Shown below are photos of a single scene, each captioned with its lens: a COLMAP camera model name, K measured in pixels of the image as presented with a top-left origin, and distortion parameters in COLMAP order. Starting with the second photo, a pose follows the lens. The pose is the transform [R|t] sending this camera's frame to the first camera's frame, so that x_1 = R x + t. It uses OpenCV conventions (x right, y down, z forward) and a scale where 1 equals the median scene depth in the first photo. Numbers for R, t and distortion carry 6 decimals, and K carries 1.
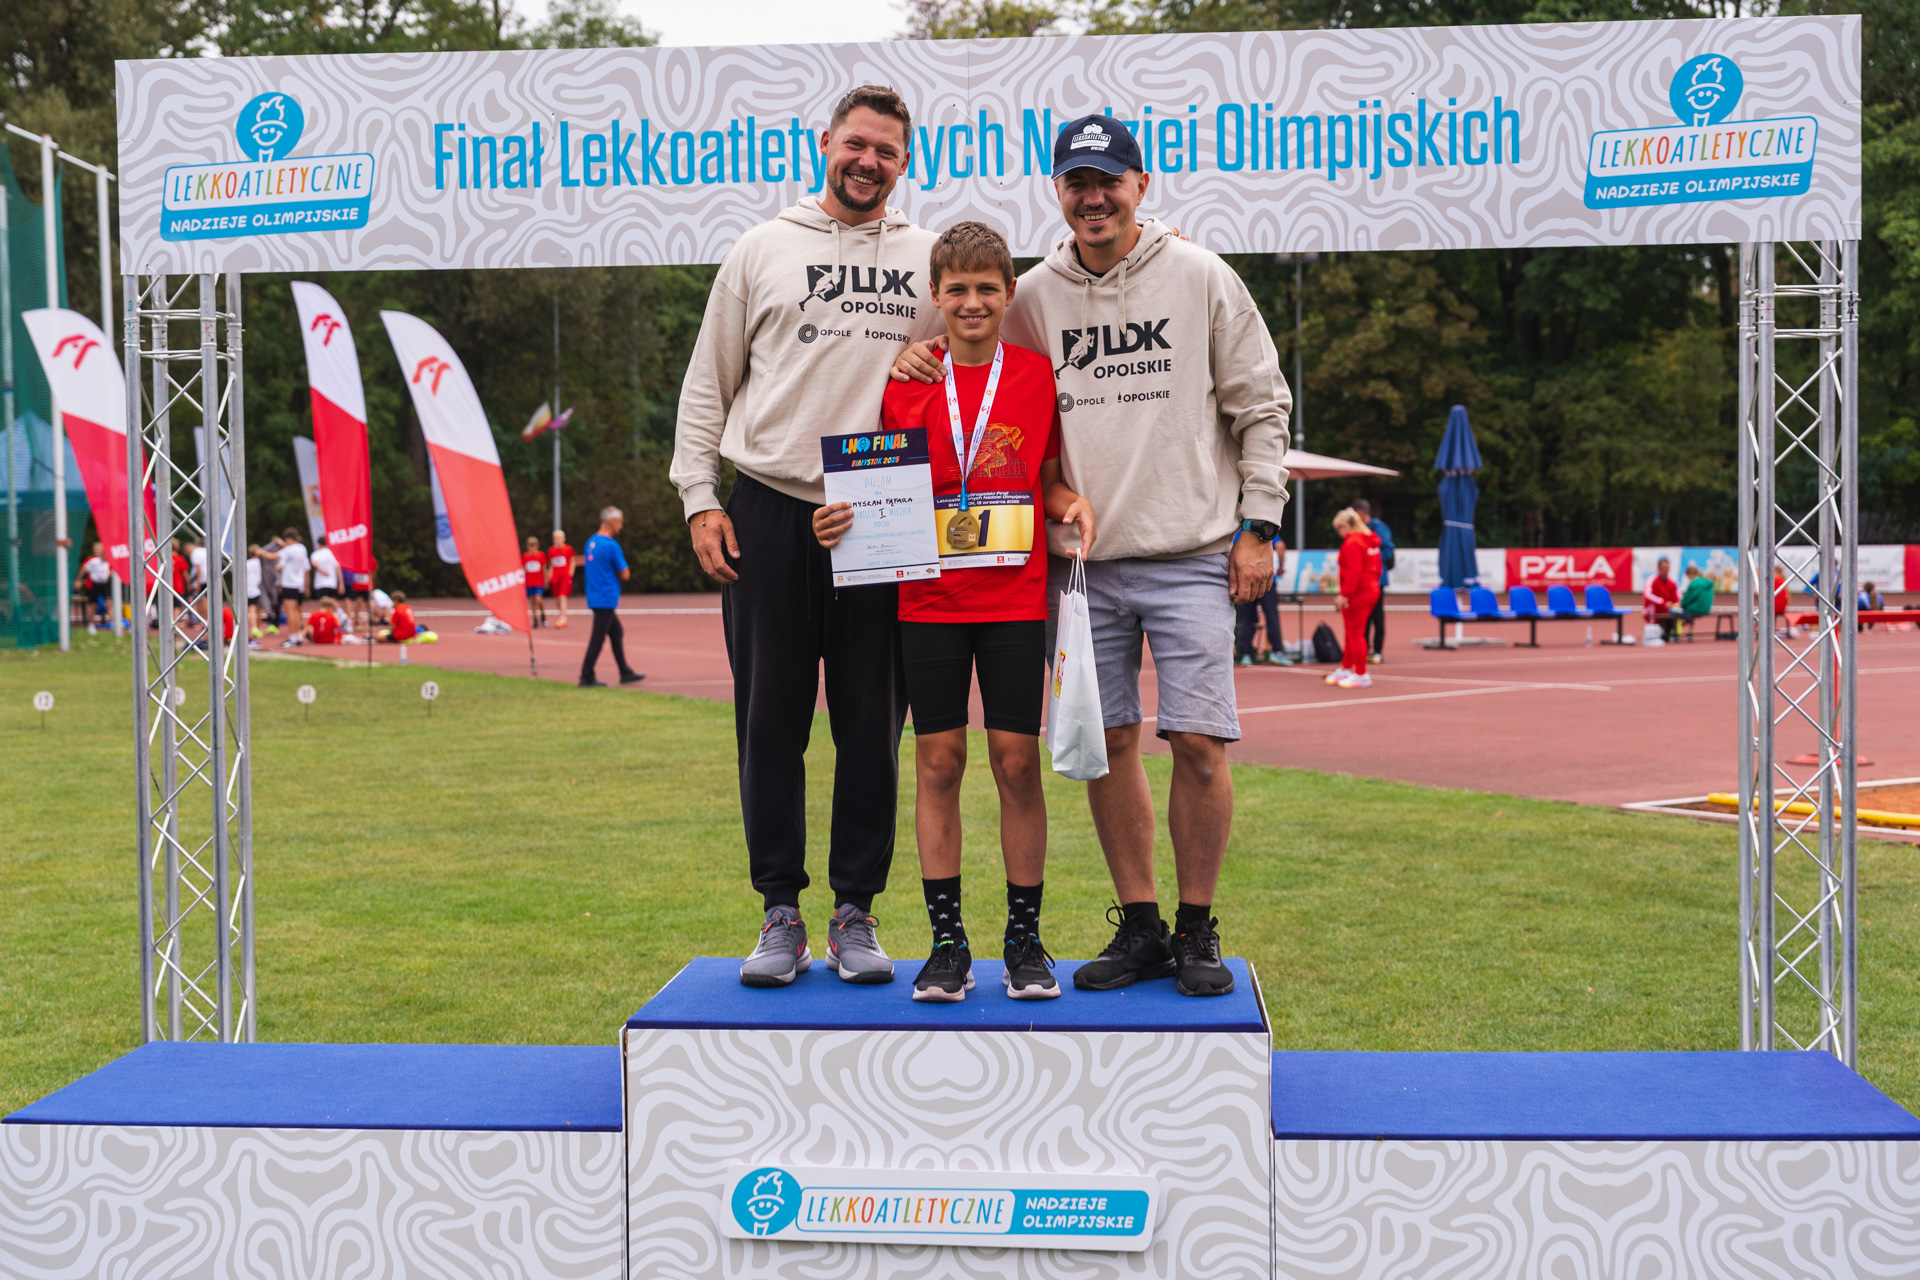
lens RADIAL K [[2486.3, 0, 975.9], [0, 2486.3, 688.9], [0, 0, 1]] dist [0.005679, 0.000000]
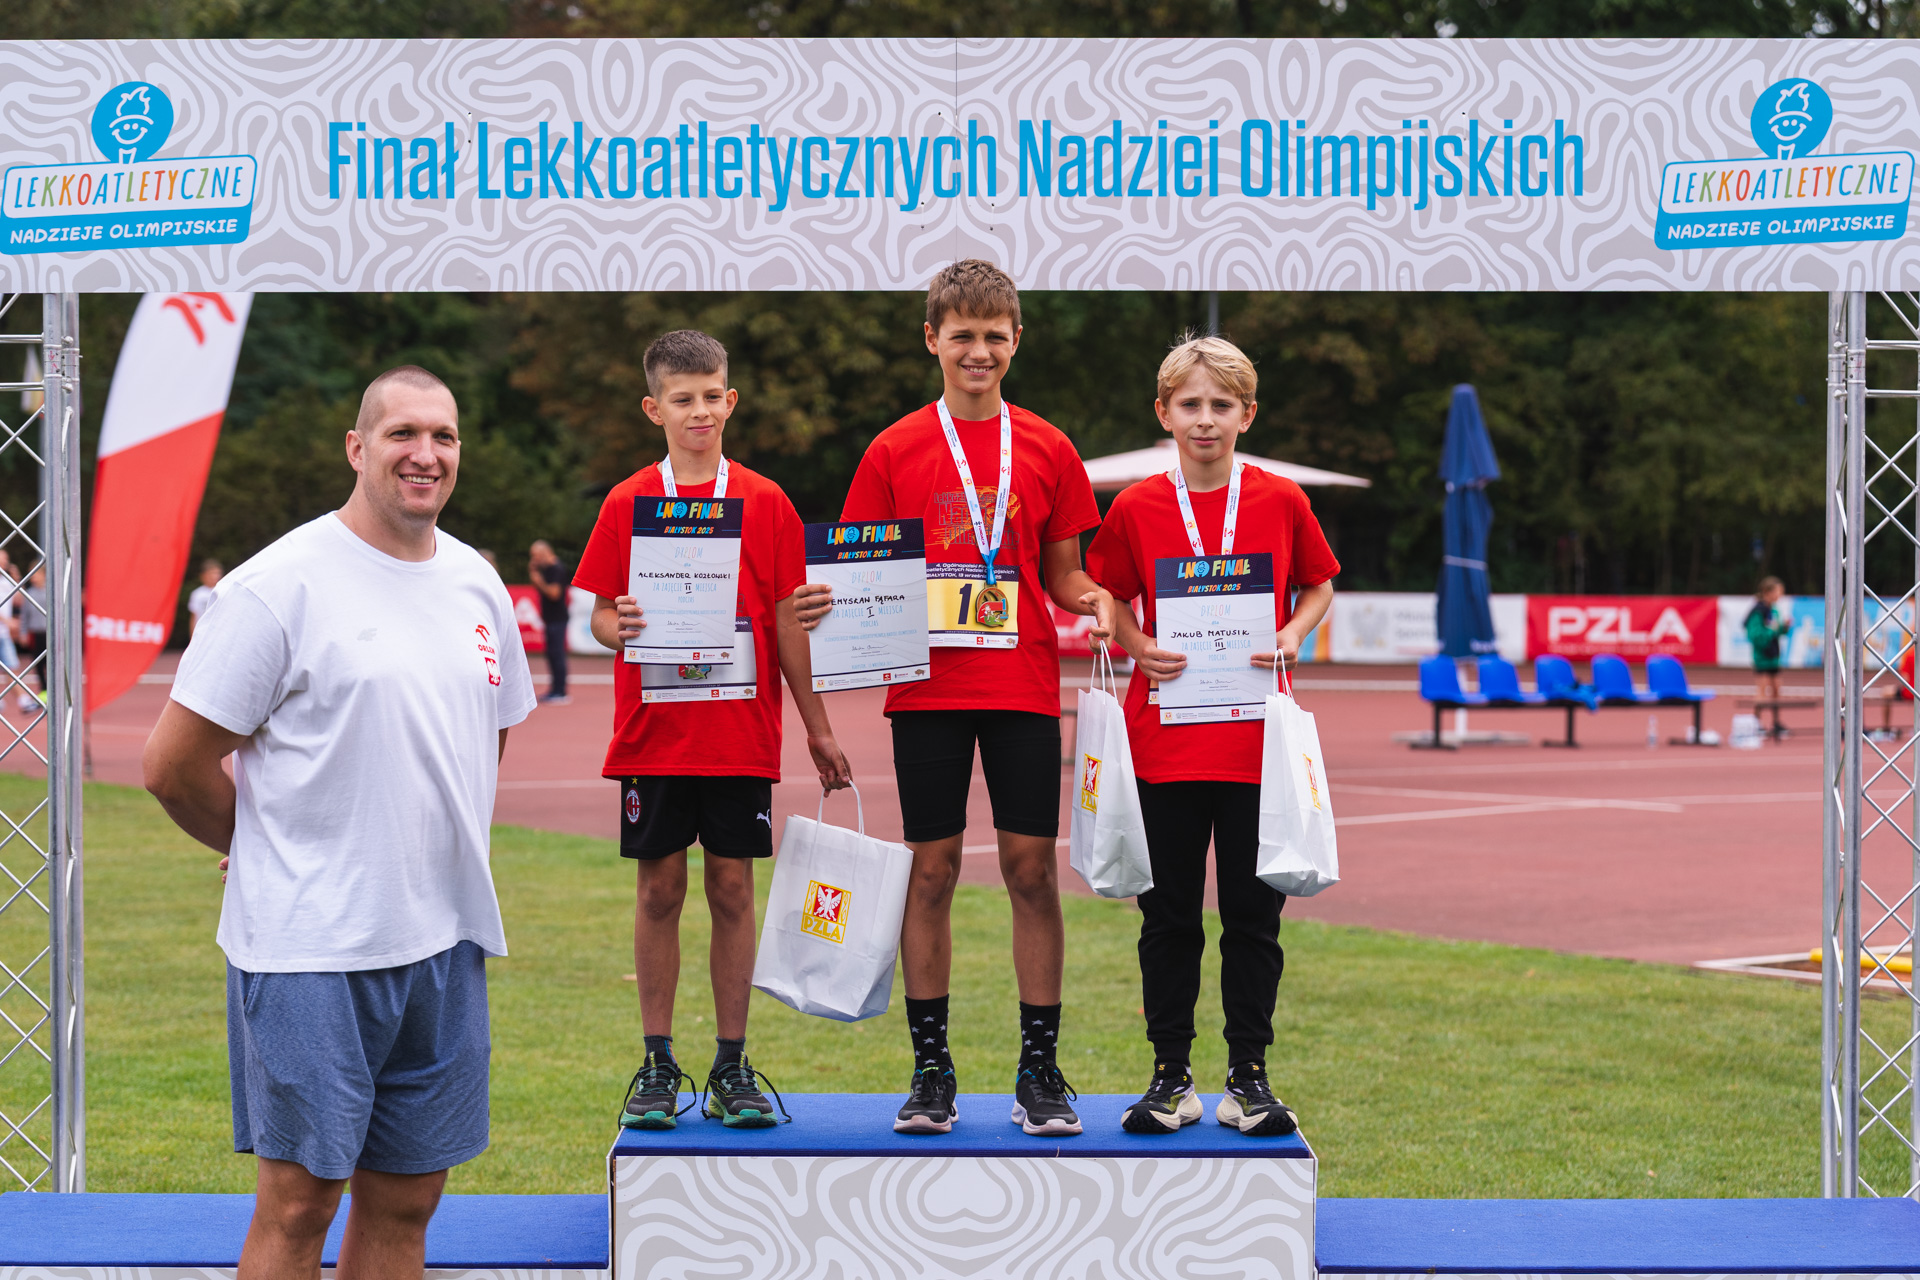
lens RADIAL K [[4009.2, 0, 967.3], [0, 4009.2, 861.7], [0, 0, 1]] dist [-0.030507, 0.000000]
pose [[0.997319, 0.006485, 0.072891, -0.098680], [-0.007449, 0.999888, 0.012966, 0.007338], [-0.072798, -0.013474, 0.997256, -0.392568]]
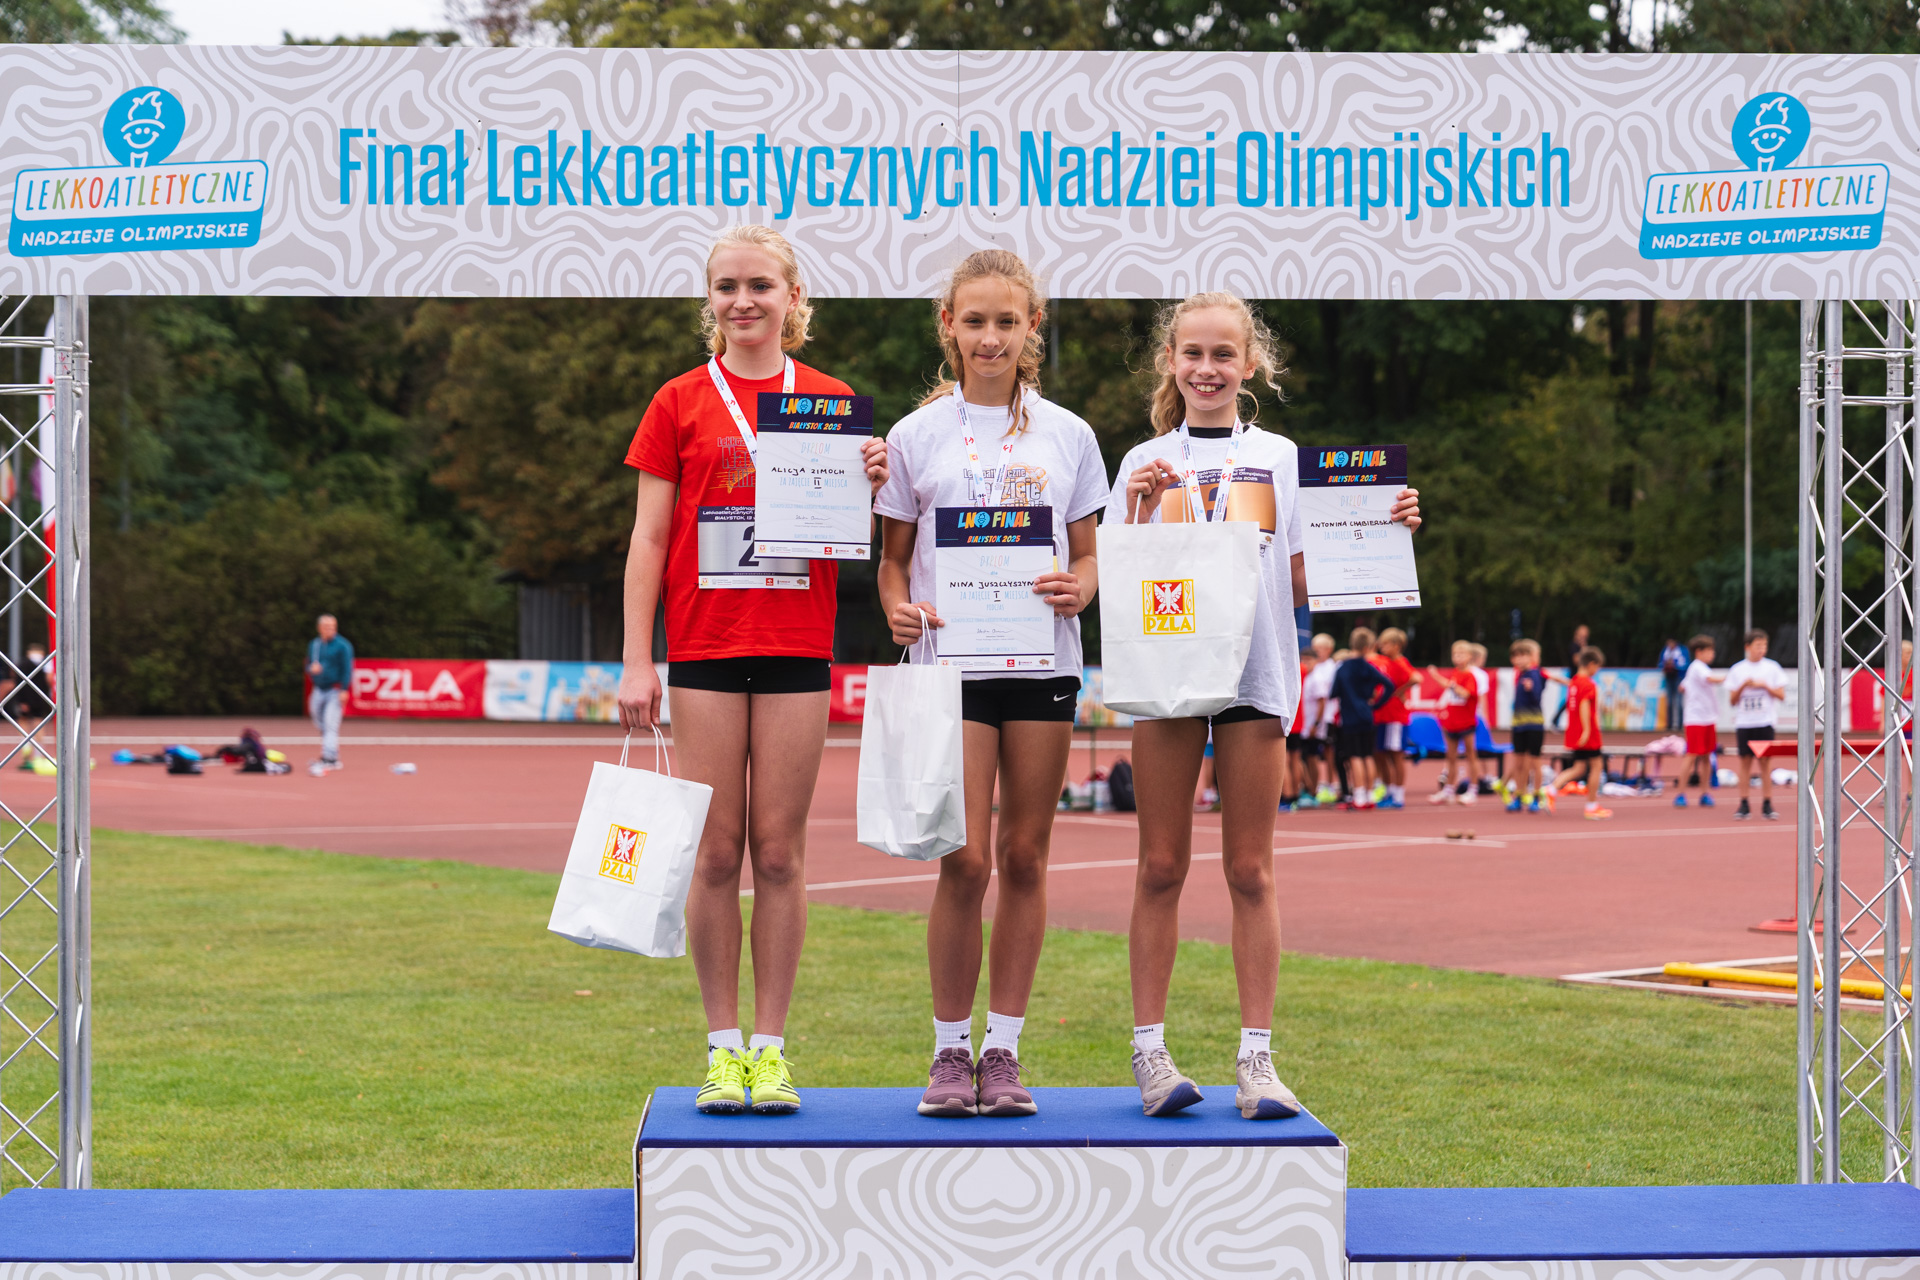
lens RADIAL K [[3491.6, 0, 946.0], [0, 3491.6, 798.5], [0, 0, 1]] dist [0.006610, 0.000000]
pose [[0.994171, 0.006703, 0.107606, -0.138674], [-0.004743, 0.999818, -0.018457, 0.027231], [-0.107710, 0.017839, 0.994022, -0.226813]]
